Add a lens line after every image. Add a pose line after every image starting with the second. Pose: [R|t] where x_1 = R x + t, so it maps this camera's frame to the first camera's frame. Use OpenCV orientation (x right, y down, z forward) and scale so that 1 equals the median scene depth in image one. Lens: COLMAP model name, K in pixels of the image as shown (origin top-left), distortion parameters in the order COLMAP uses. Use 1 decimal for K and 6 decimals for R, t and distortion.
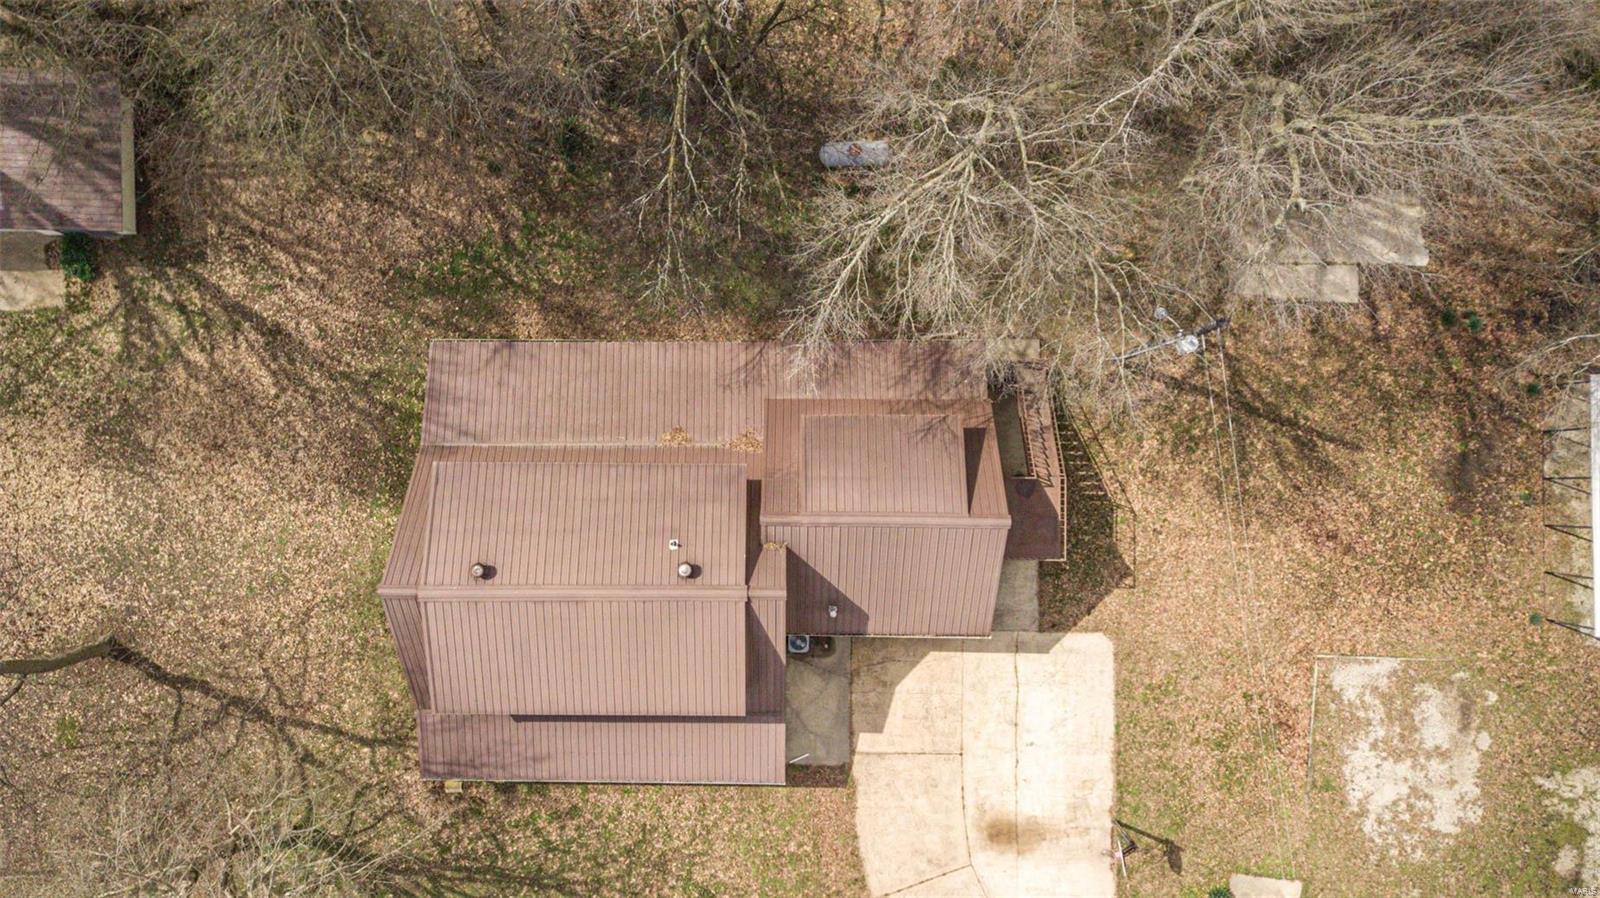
lens RADIAL K [[1222.0, 0, 800.4], [0, 1222.0, 461.4], [0, 0, 1]] dist [0.044097, -0.004891]
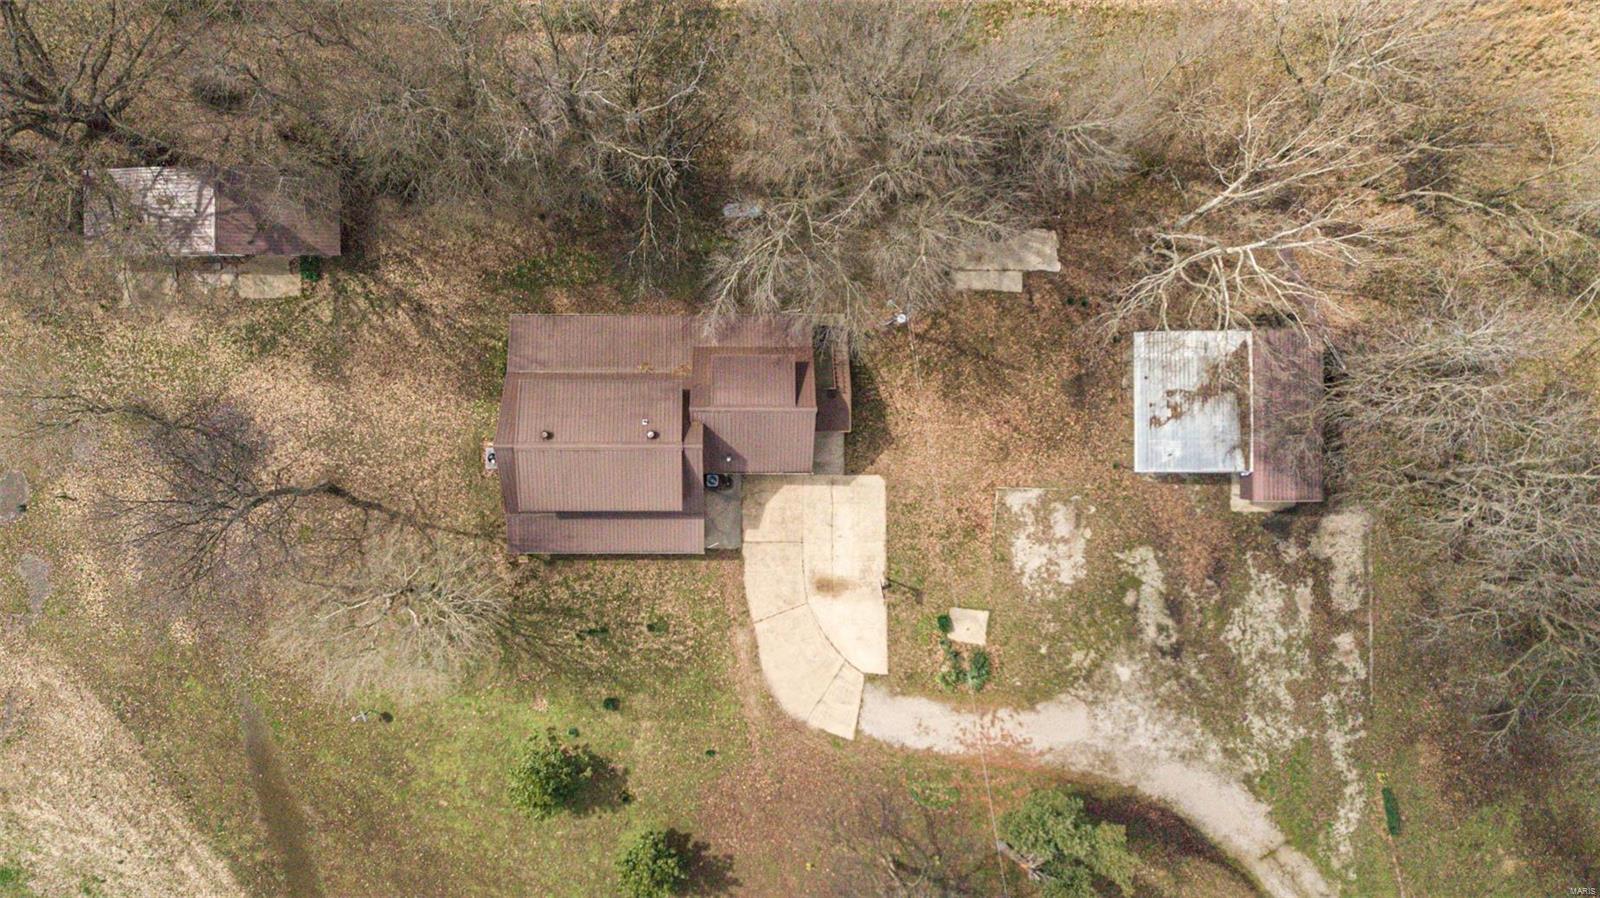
lens RADIAL K [[1222.0, 0, 751.9], [0, 1222.0, 477.7], [0, 0, 1]] dist [0.044097, -0.004891]
pose [[0.999996, -0.002519, 0.000940, 0.055442], [0.002480, 0.999194, 0.040064, 0.070224], [-0.001040, -0.040061, 0.999197, -0.799802]]
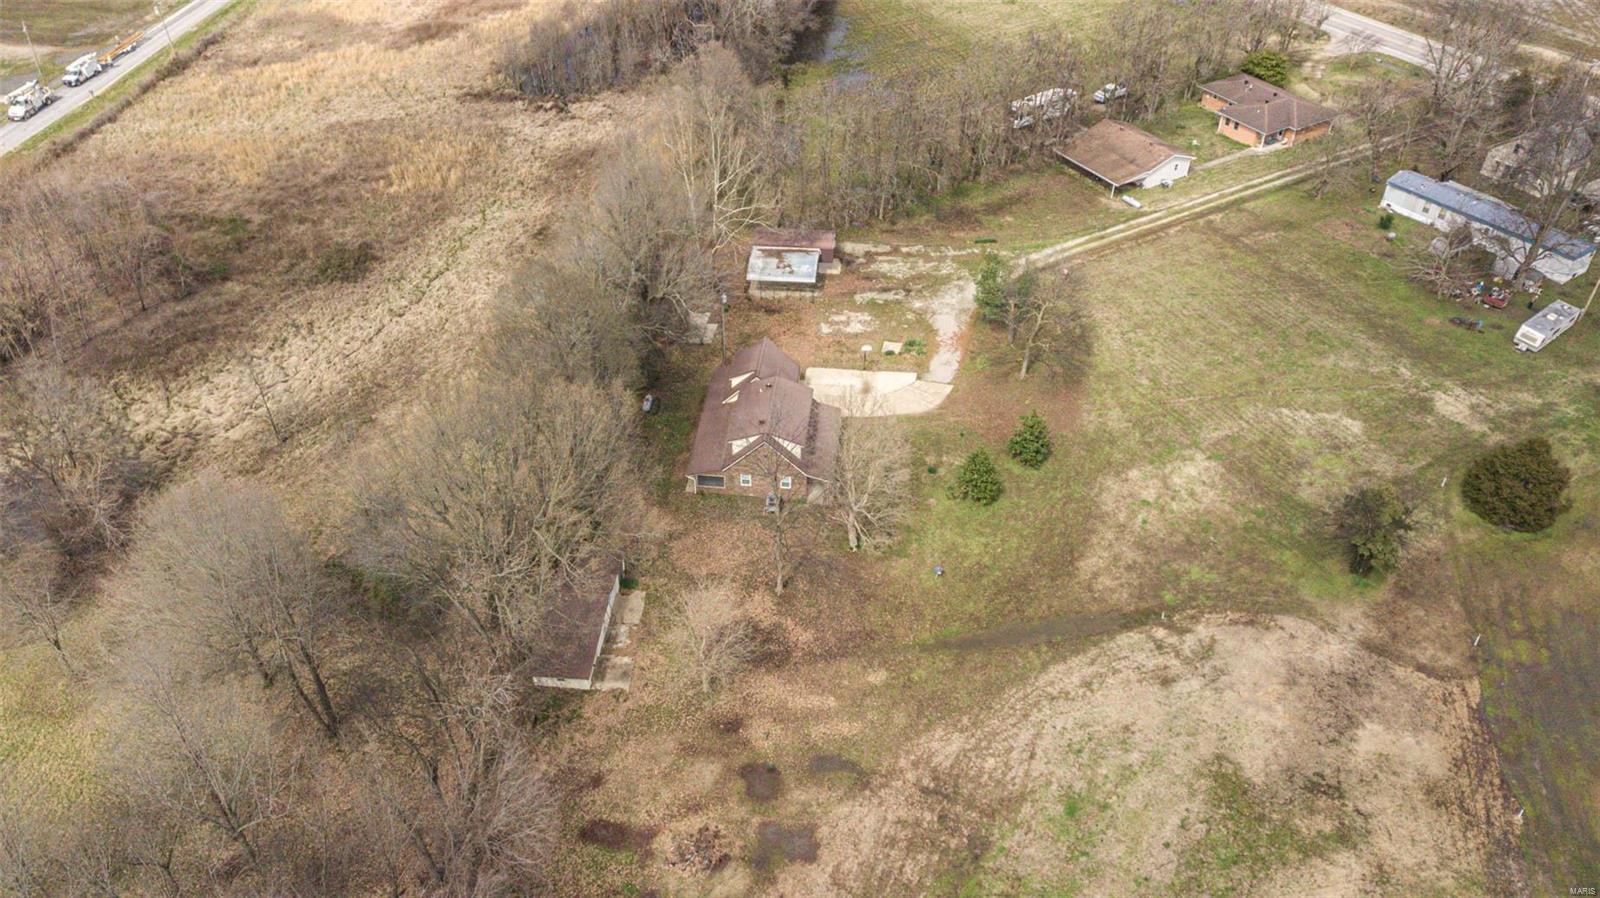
lens RADIAL K [[1222.0, 0, 797.6], [0, 1222.0, 448.9], [0, 0, 1]] dist [0.044097, -0.004891]
pose [[0.093169, -0.609500, 0.787292, -2.430314], [0.995272, 0.078809, -0.056770, 0.317785], [-0.027444, 0.788859, 0.613961, -0.816330]]
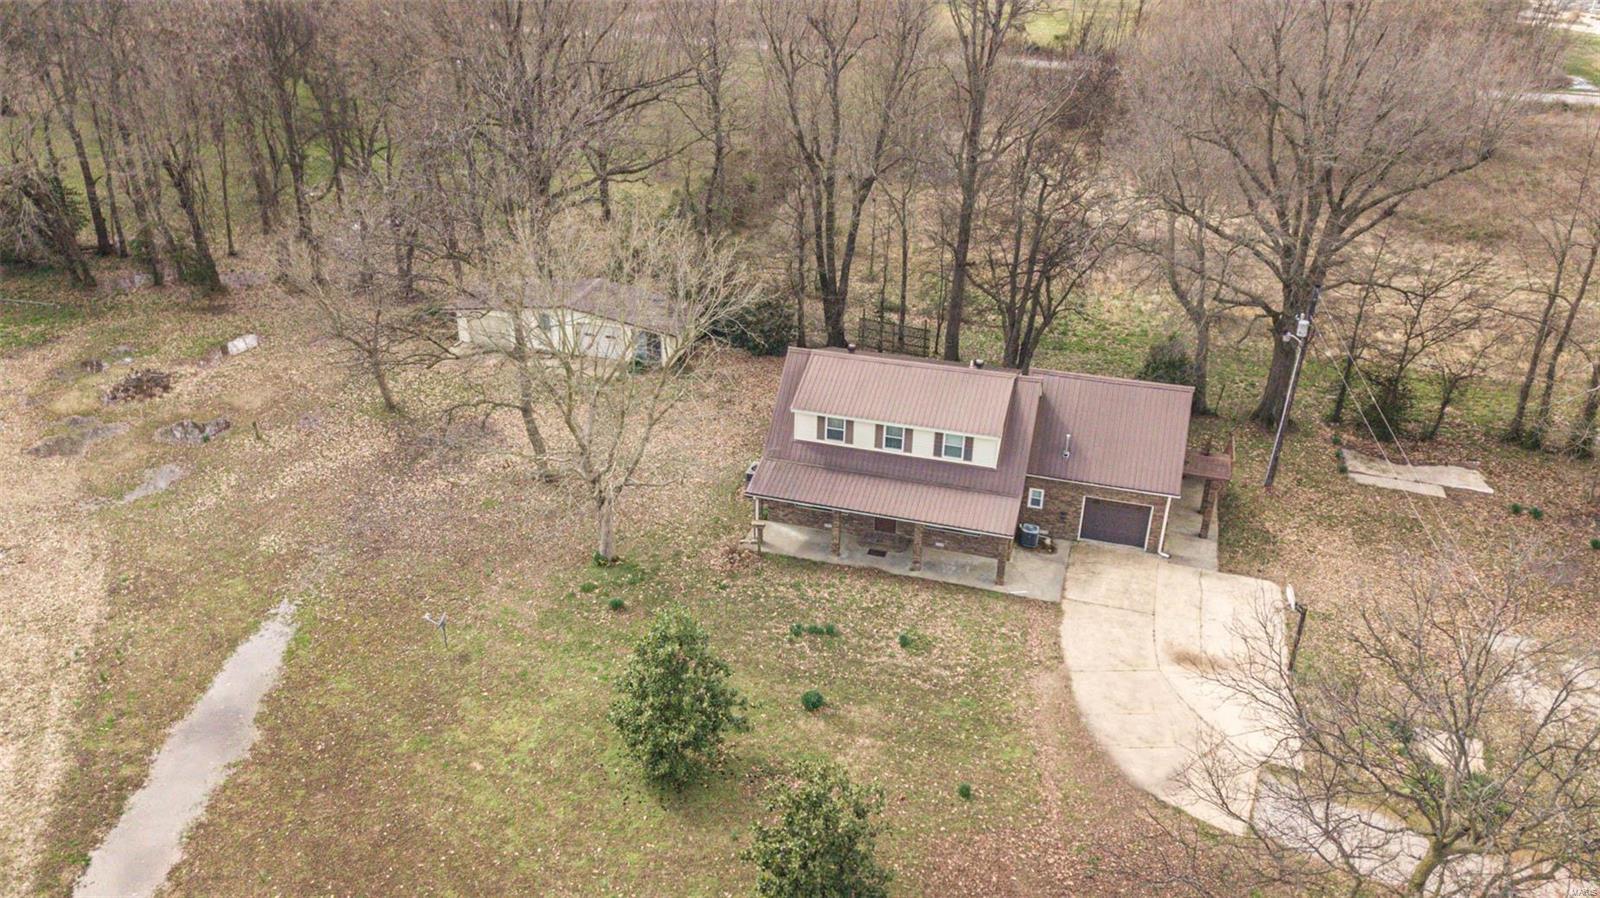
lens RADIAL K [[1222.0, 0, 781.7], [0, 1222.0, 446.0], [0, 0, 1]] dist [0.044097, -0.004891]
pose [[0.958862, 0.152467, -0.239453, 0.044391], [-0.283241, 0.457603, -0.842837, 1.290627], [-0.018930, 0.875987, 0.481963, 0.276115]]
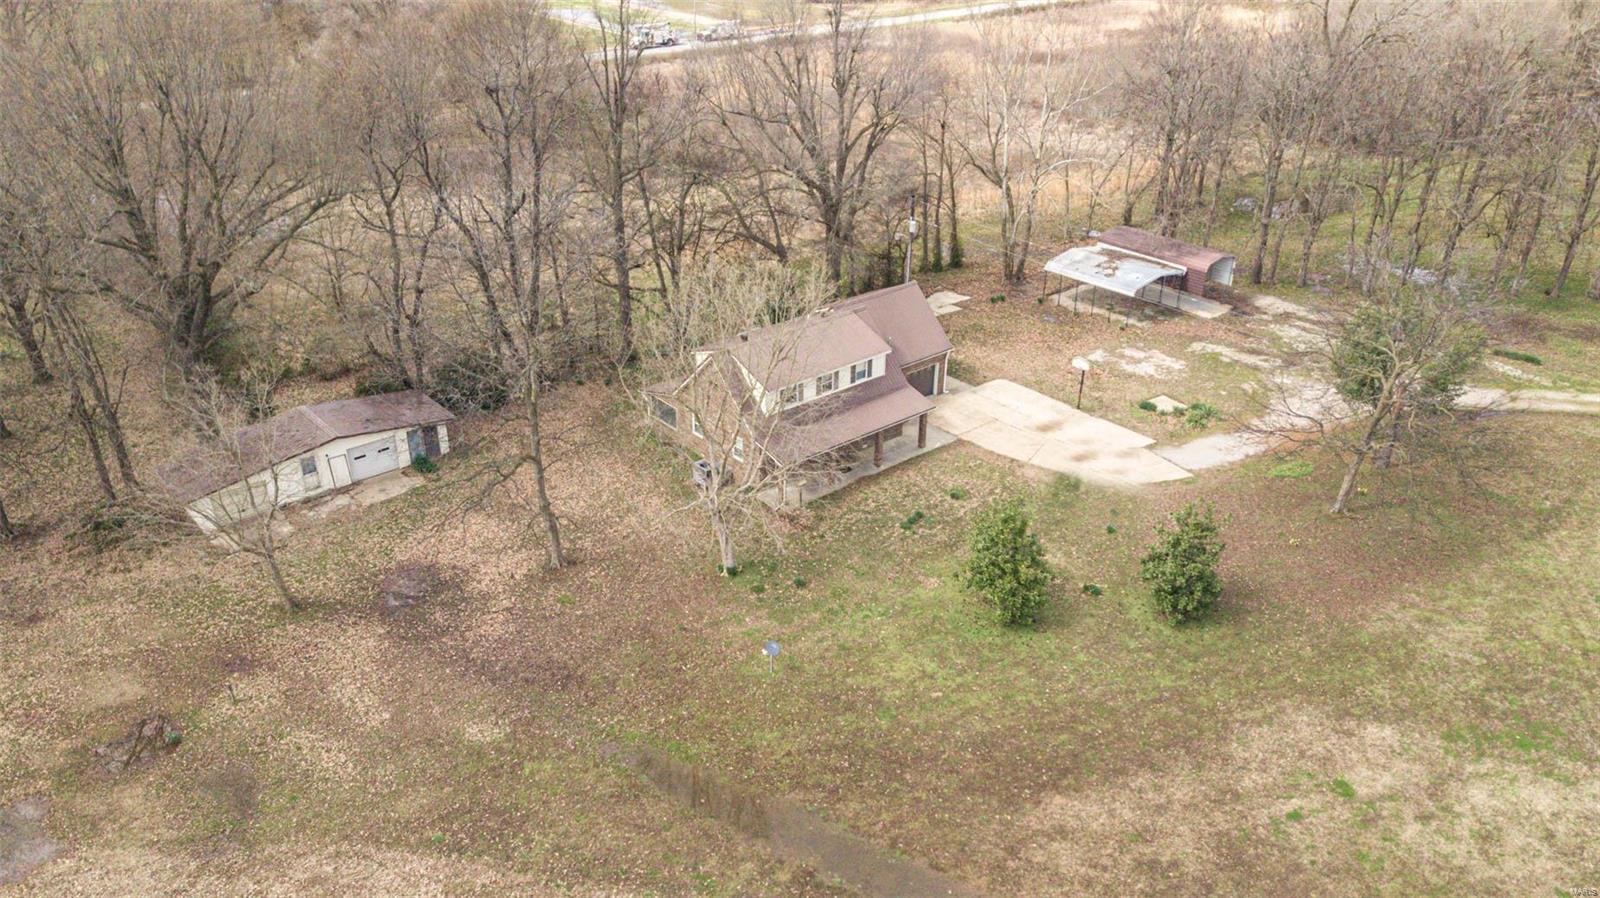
lens RADIAL K [[1222.0, 0, 795.2], [0, 1222.0, 447.1], [0, 0, 1]] dist [0.044097, -0.004891]
pose [[0.761978, -0.282130, 0.582917, -1.185731], [0.646785, 0.376786, -0.663100, 1.279347], [-0.032555, 0.882289, 0.469580, 0.181712]]
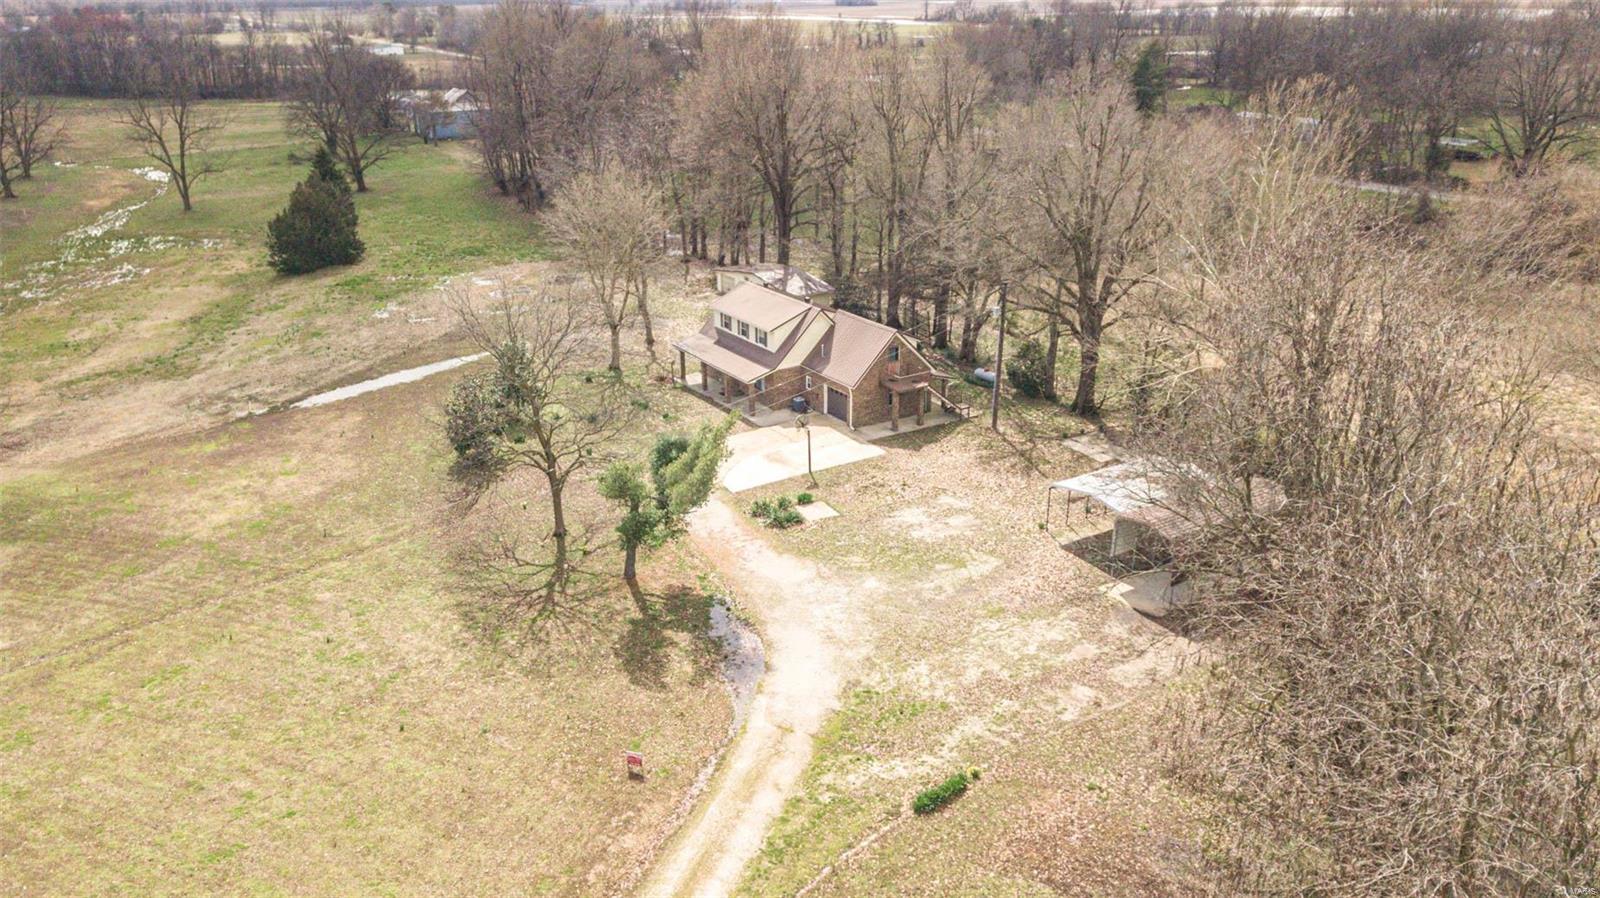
lens RADIAL K [[1222.0, 0, 789.1], [0, 1222.0, 442.3], [0, 0, 1]] dist [0.044097, -0.004891]
pose [[0.541725, 0.307899, -0.782134, 1.706657], [-0.840312, 0.220778, -0.495108, 1.248458], [0.020235, 0.925449, 0.378332, 0.235160]]
